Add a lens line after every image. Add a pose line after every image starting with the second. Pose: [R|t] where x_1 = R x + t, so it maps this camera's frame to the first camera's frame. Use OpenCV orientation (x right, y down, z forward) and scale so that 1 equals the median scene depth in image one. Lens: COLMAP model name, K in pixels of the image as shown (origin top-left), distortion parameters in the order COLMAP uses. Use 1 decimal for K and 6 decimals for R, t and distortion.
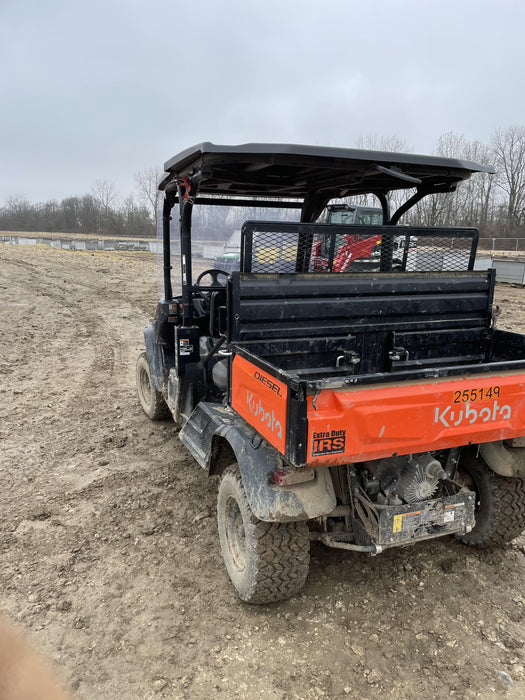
lens RADIAL K [[524.4, 0, 262.5], [0, 524.4, 350.0], [0, 0, 1]] dist [0.047299, -0.000689]
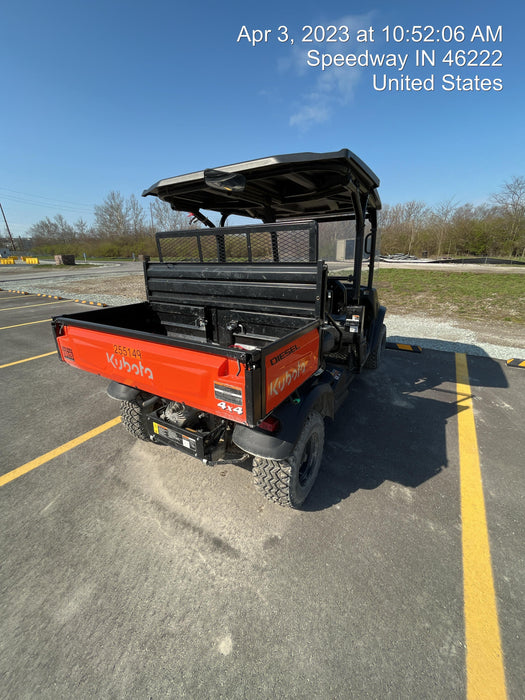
lens RADIAL K [[283.4, 0, 270.5], [0, 283.4, 347.2], [0, 0, 1]] dist [-0.000284, 0.000006]
pose [[0.611878, 0.218824, -0.760080, 0.941831], [-0.142587, 0.975741, 0.166127, -0.078391], [0.777994, 0.006728, 0.628236, 0.673428]]
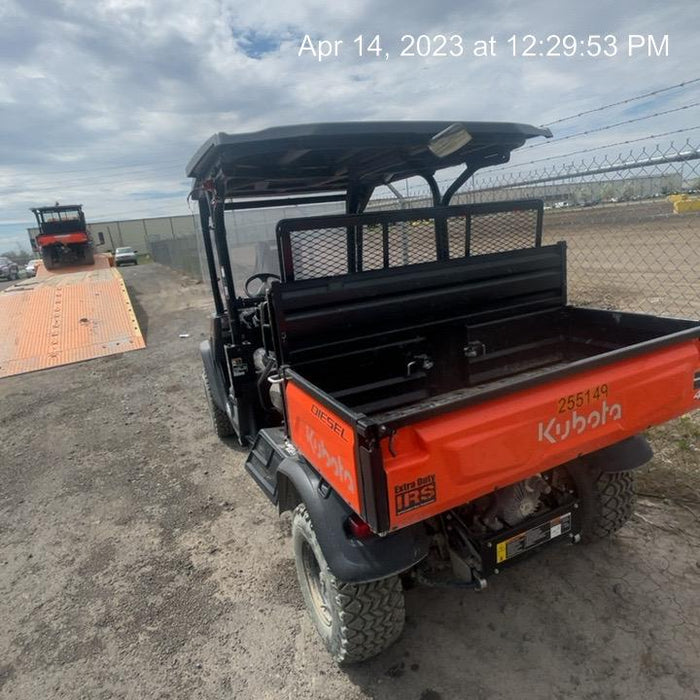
lens RADIAL K [[475.3, 0, 350.0], [0, 475.3, 350.0], [0, 0, 1]] dist [-0.002855, 0.001257]
pose [[0.990939, -0.129283, 0.036419, 0.023756], [0.128100, 0.991208, 0.033132, -0.049374], [-0.040382, -0.028167, 0.998787, 0.226199]]
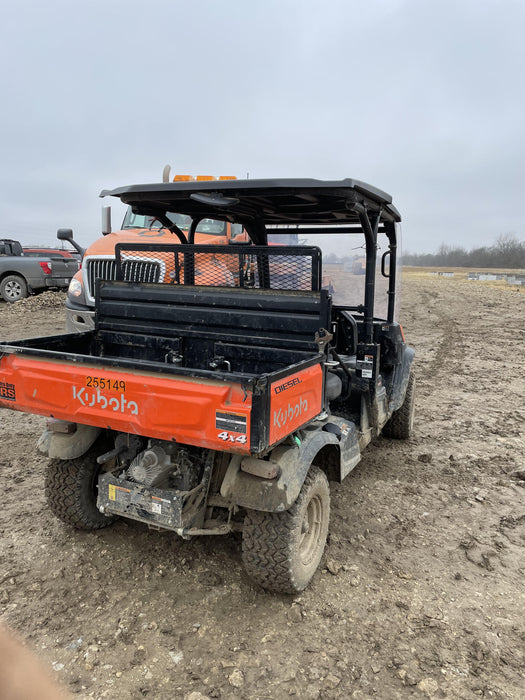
lens RADIAL K [[523.1, 0, 280.0], [0, 523.1, 338.0], [0, 0, 1]] dist [0.051562, -0.000625]
pose [[0.678955, 0.103258, -0.726882, 1.206905], [-0.167697, 0.985699, -0.016615, -0.048399], [0.714771, 0.133177, 0.686561, 0.378432]]
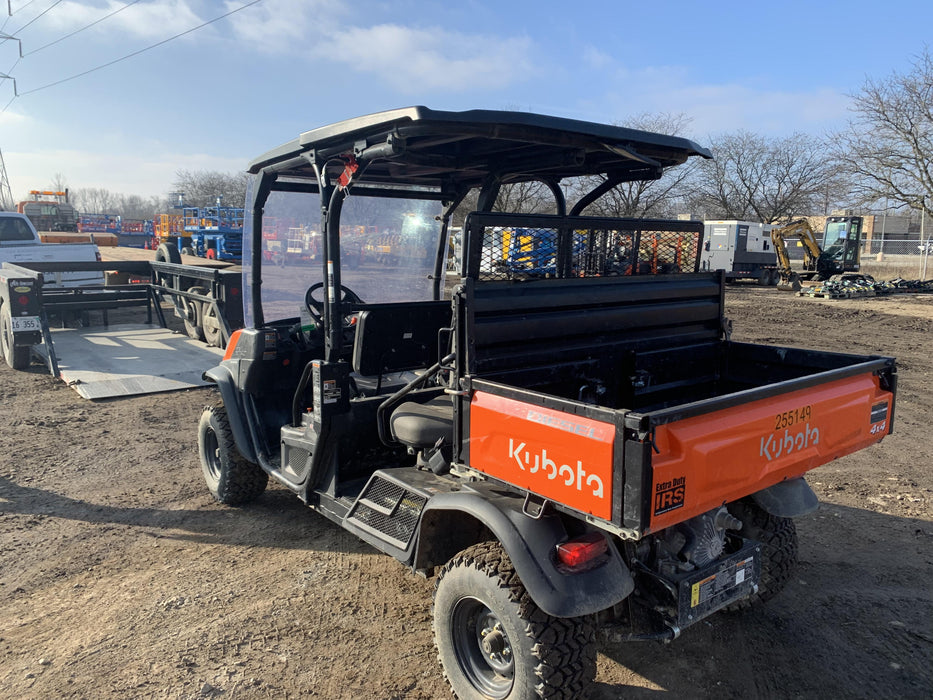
lens RADIAL K [[694.2, 0, 466.5], [0, 694.2, 350.0], [0, 0, 1]] dist [0.007677, -0.000393]
pose [[0.958315, -0.054484, 0.280472, -0.301782], [0.072168, 0.995978, -0.053106, 0.000990], [-0.276451, 0.071133, 0.958392, 0.082974]]
